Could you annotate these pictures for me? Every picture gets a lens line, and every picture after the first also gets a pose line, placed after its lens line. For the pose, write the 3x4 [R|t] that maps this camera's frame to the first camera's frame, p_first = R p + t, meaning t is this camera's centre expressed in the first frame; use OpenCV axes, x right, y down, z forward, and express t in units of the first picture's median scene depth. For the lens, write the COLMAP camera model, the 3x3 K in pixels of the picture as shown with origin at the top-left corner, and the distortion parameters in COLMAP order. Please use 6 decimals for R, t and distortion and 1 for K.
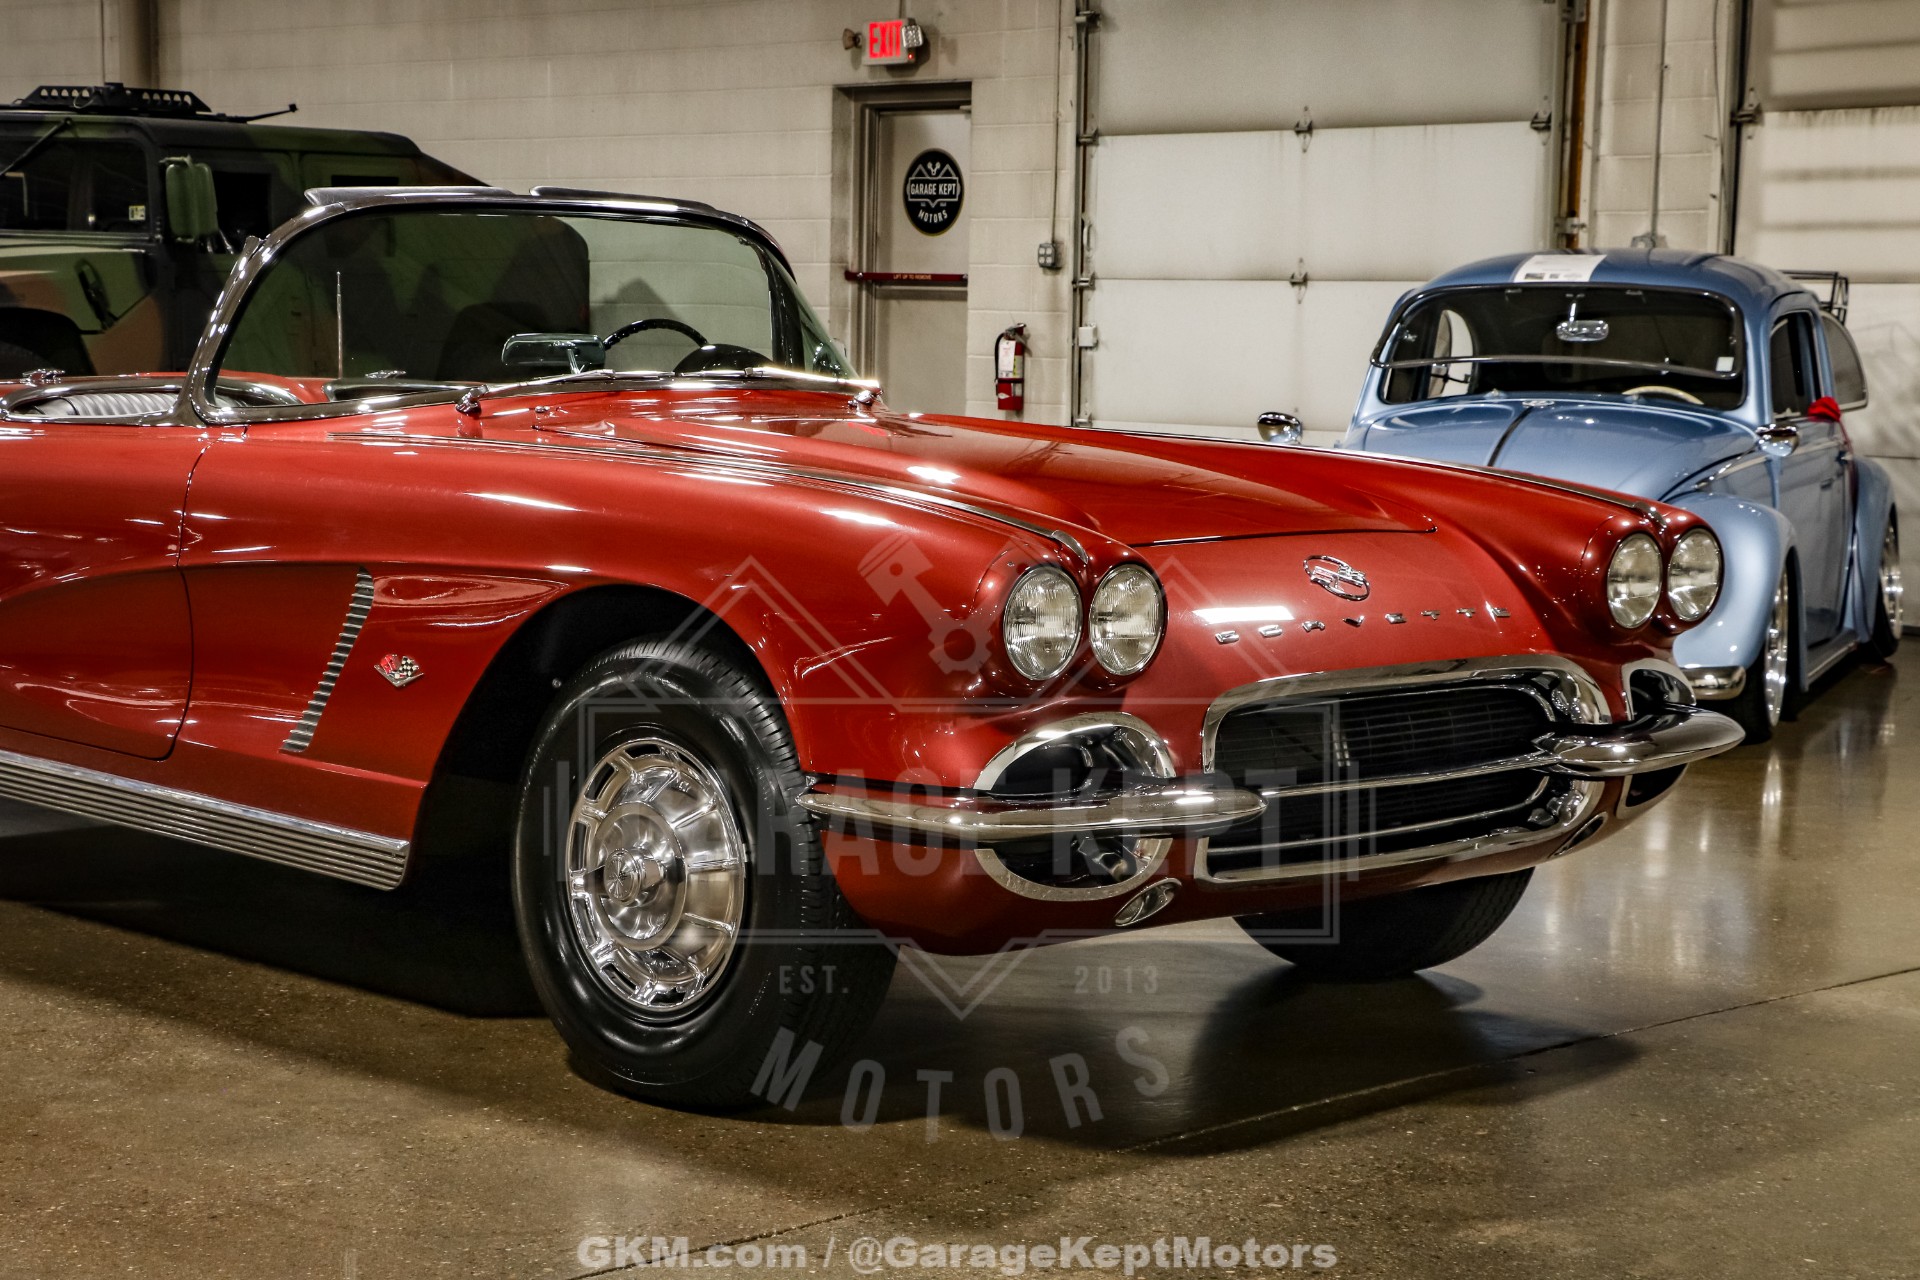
lens RADIAL K [[3741.6, 0, 958.3], [0, 3741.6, 641.5], [0, 0, 1]] dist [0.267173, 0.581067]
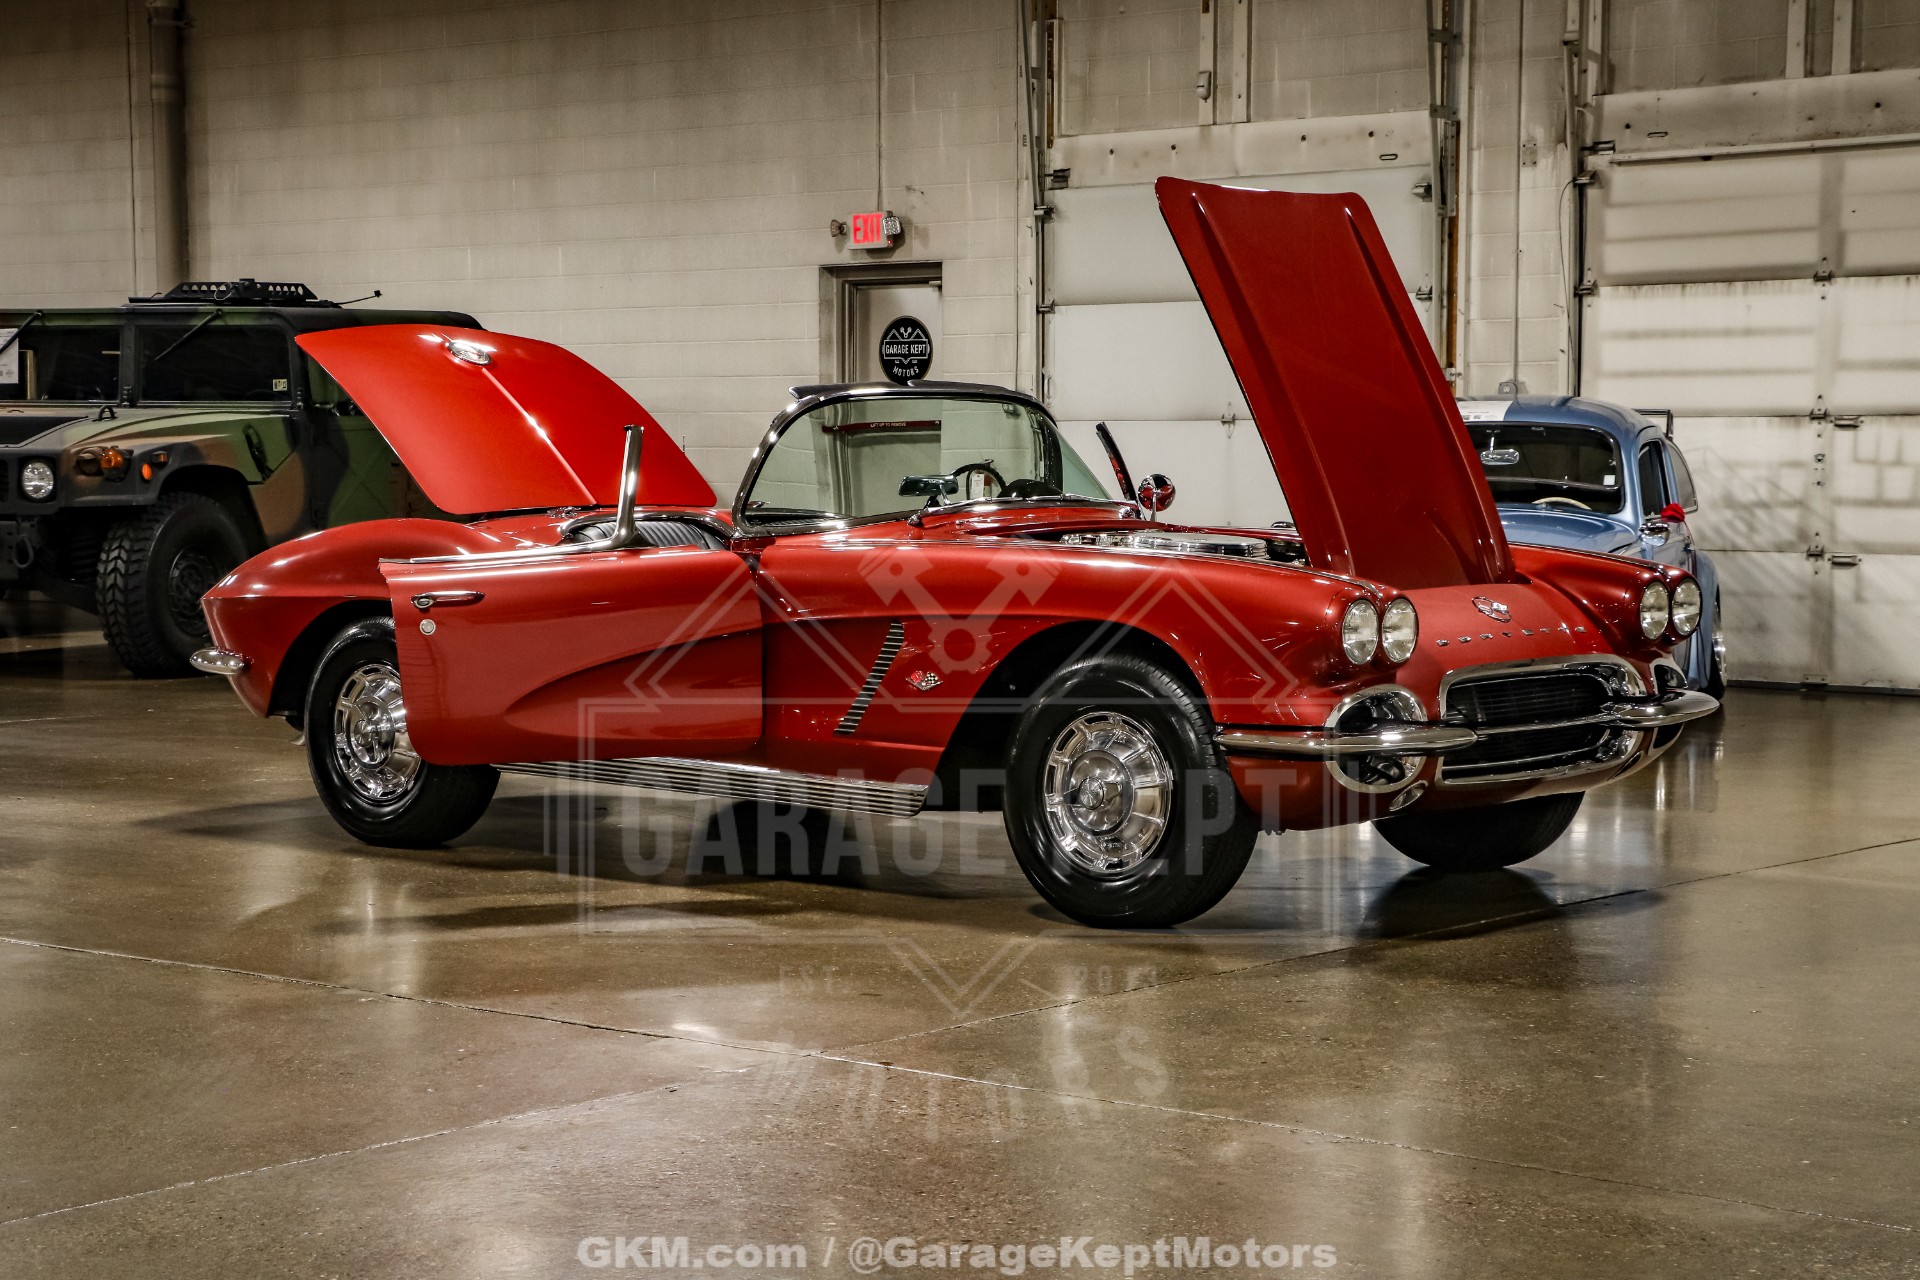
lens RADIAL K [[3905.5, 0, 962.0], [0, 3905.5, 640.8], [0, 0, 1]] dist [0.345600, 0.199904]
pose [[0.996012, -0.024315, 0.085845, -0.124500], [0.027403, 0.999012, -0.034982, 0.022637], [-0.084909, 0.037195, 0.995694, -0.317946]]
